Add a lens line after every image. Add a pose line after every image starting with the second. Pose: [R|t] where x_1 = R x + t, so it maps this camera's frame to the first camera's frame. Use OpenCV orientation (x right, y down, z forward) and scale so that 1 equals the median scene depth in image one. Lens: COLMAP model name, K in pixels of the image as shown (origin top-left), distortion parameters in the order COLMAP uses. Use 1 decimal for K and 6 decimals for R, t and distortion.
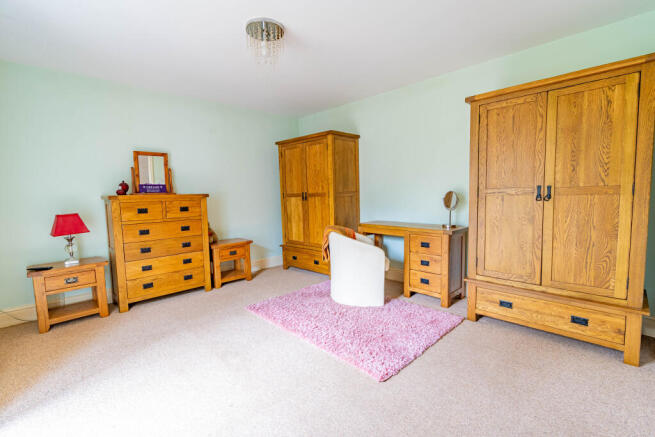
lens RADIAL K [[291.5, 0, 327.5], [0, 291.5, 218.5], [0, 0, 1]] dist [-0.012769, 0.000372]
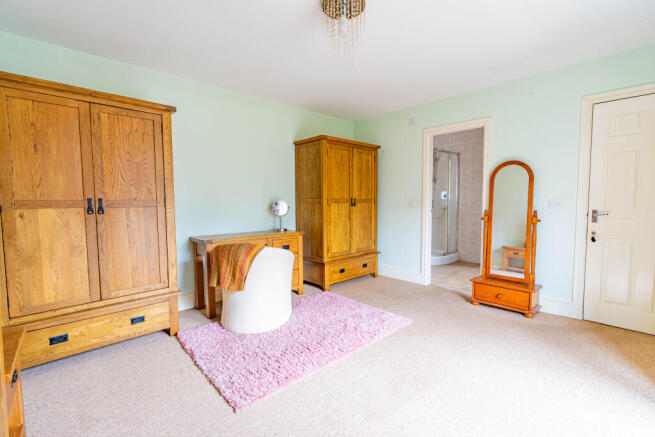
lens RADIAL K [[291.5, 0, 327.5], [0, 291.5, 218.5], [0, 0, 1]] dist [-0.012769, 0.000372]
pose [[0.040778, -0.041729, 0.998296, -0.589927], [0.091403, 0.995094, 0.037861, -0.036866], [-0.994979, 0.089704, 0.044392, 0.581397]]
